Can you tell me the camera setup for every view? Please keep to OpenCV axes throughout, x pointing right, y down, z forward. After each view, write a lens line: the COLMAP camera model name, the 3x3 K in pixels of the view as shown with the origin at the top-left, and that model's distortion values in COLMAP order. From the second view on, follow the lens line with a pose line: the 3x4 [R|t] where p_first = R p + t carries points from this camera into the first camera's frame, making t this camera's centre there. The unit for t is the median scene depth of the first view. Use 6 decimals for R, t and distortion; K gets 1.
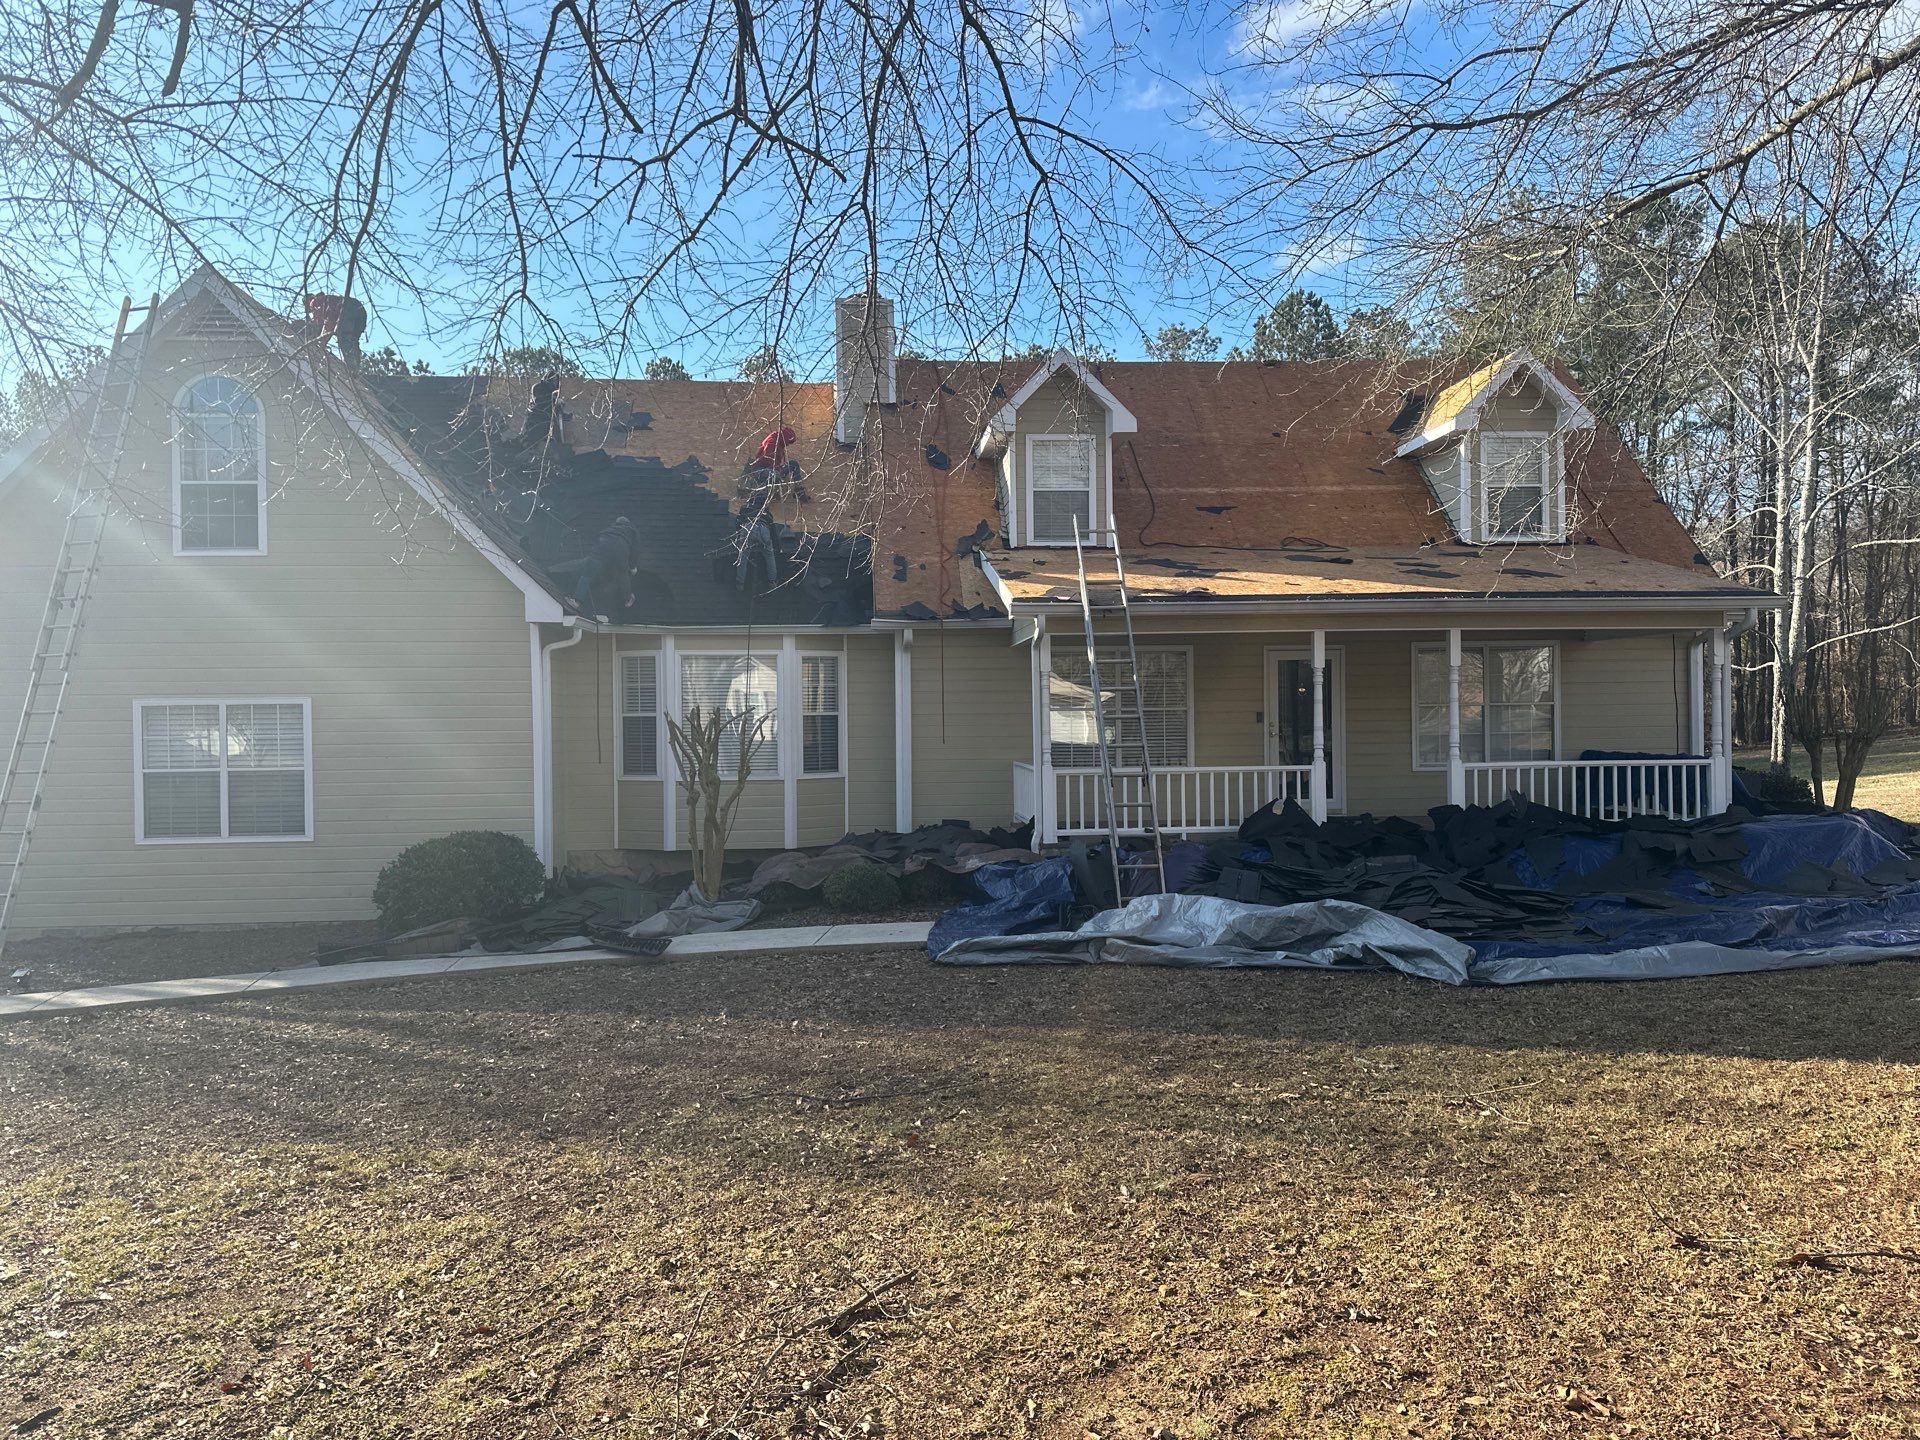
lens RADIAL K [[1448.1, 0, 958.8], [0, 1448.1, 717.2], [0, 0, 1]] dist [0.056696, -0.079892]
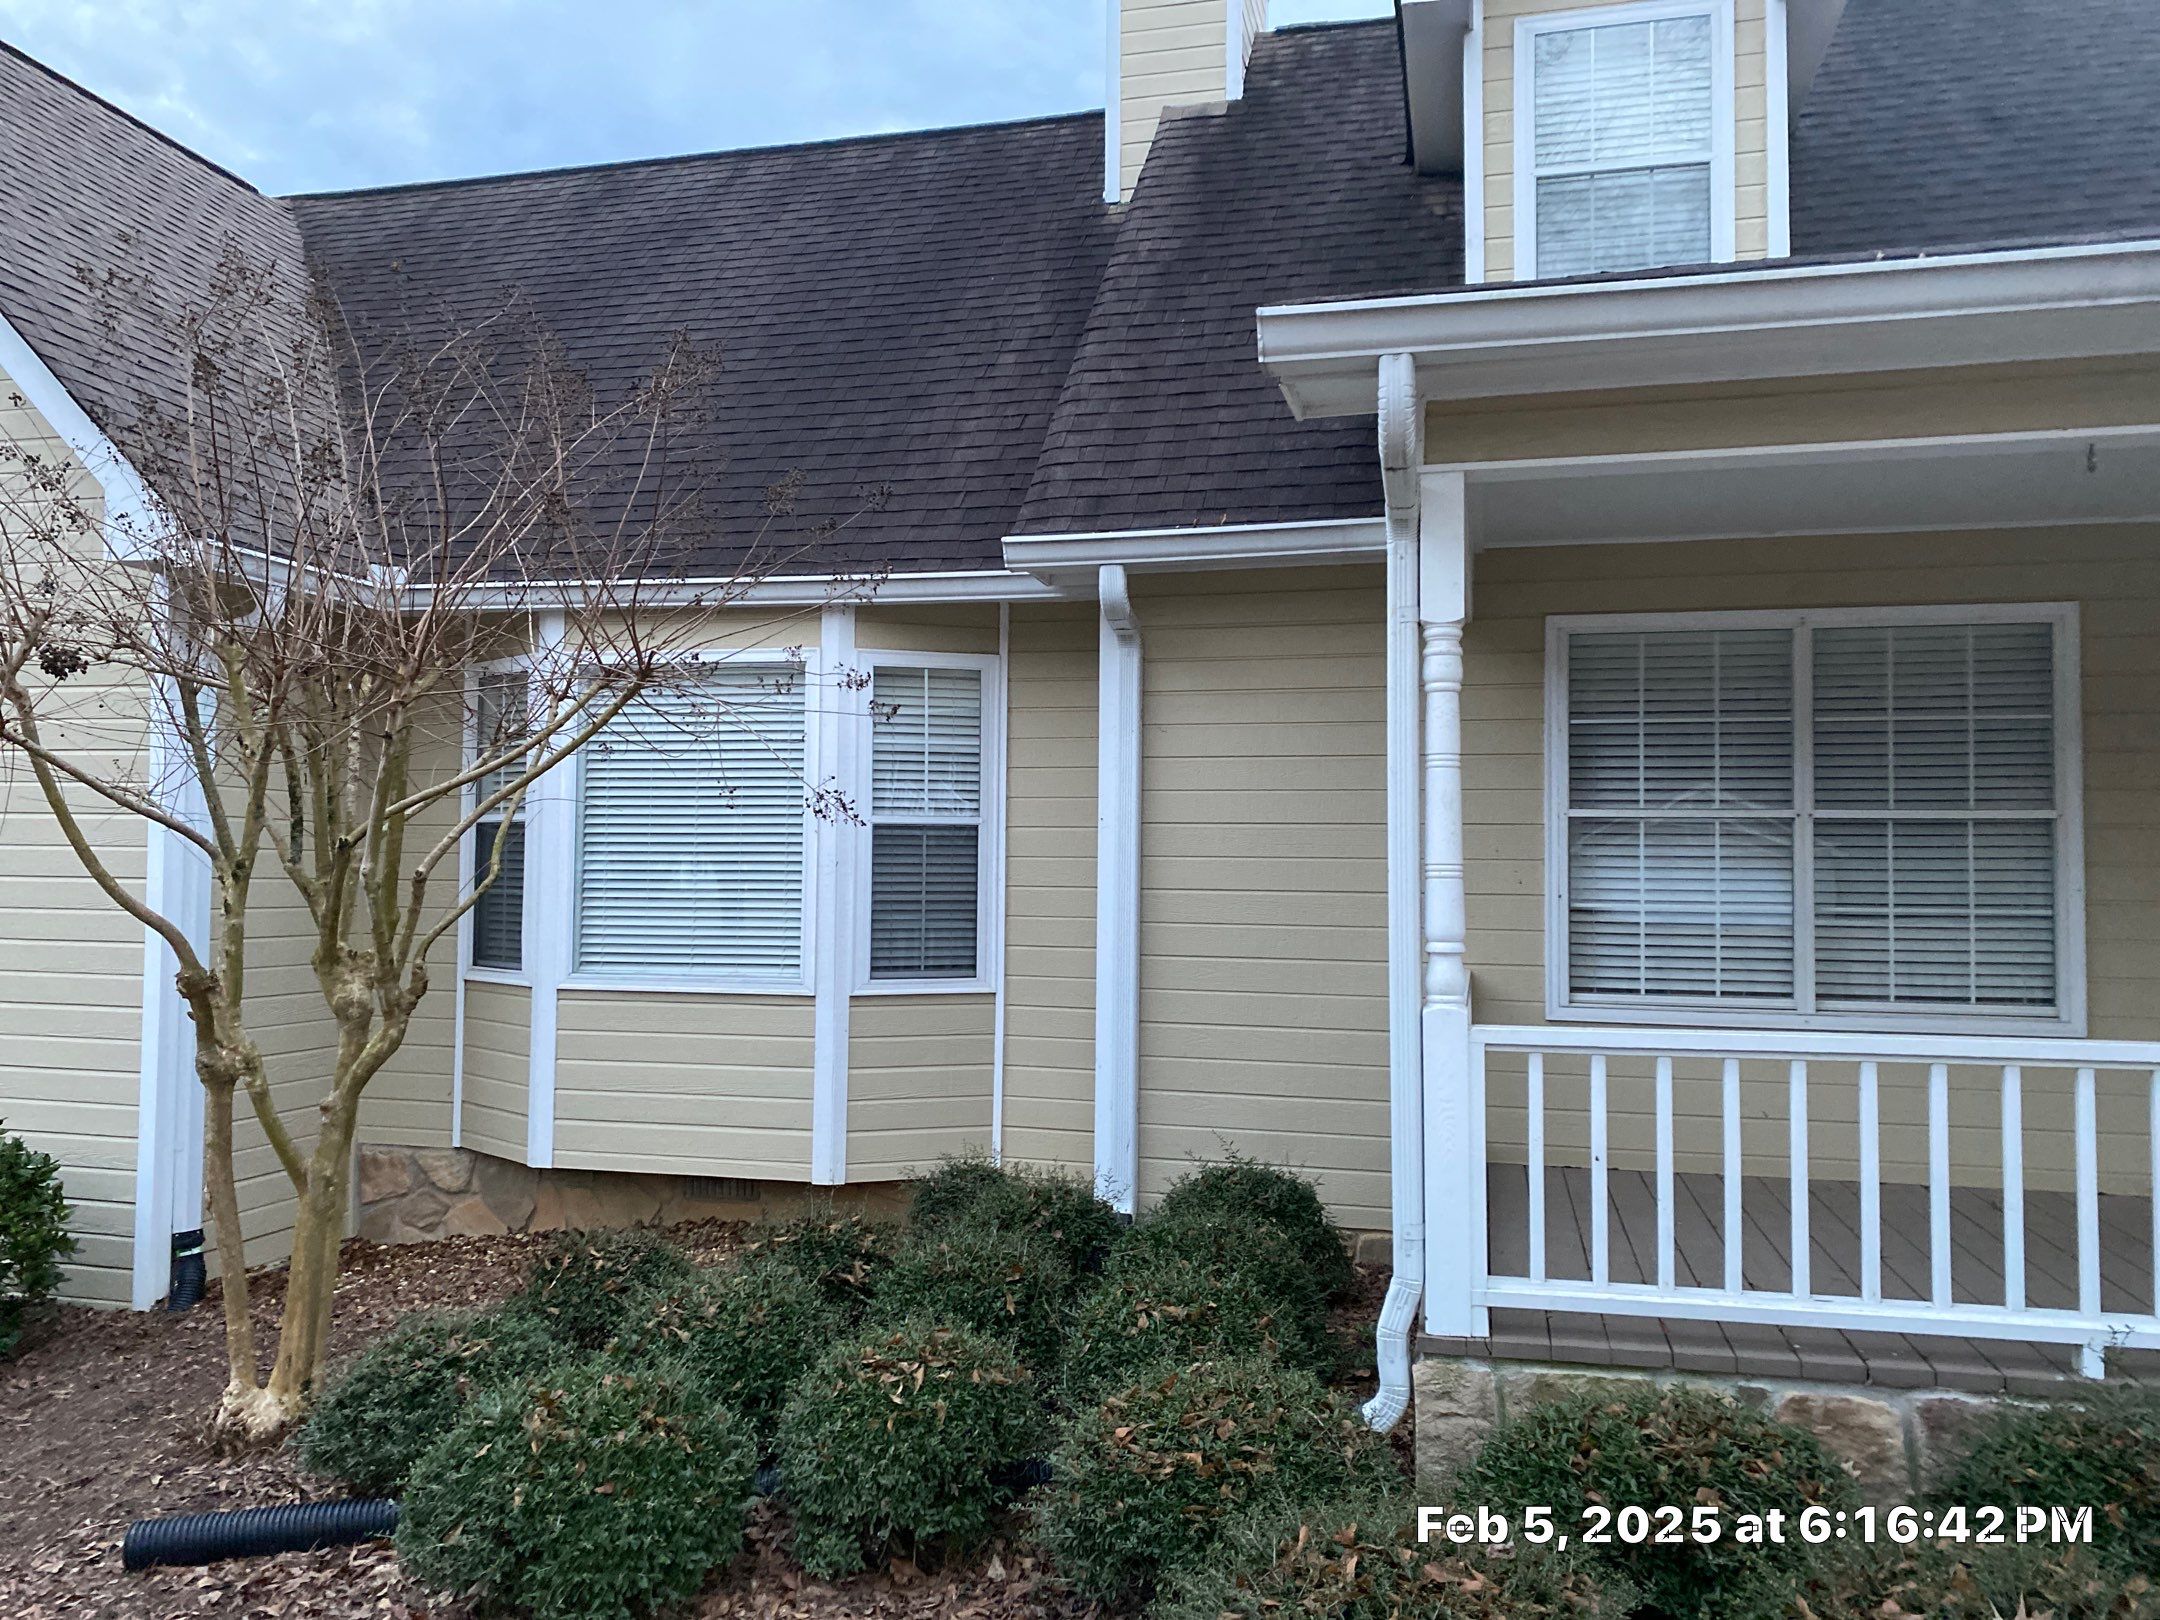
lens RADIAL K [[1629.2, 0, 1063.3], [0, 1629.2, 808.9], [0, 0, 1]] dist [0.056696, -0.079892]
pose [[0.943302, 0.005233, -0.331894, 0.090762], [-0.019214, 0.999060, -0.038856, 0.012538], [0.331379, 0.043030, 0.942516, 0.718485]]
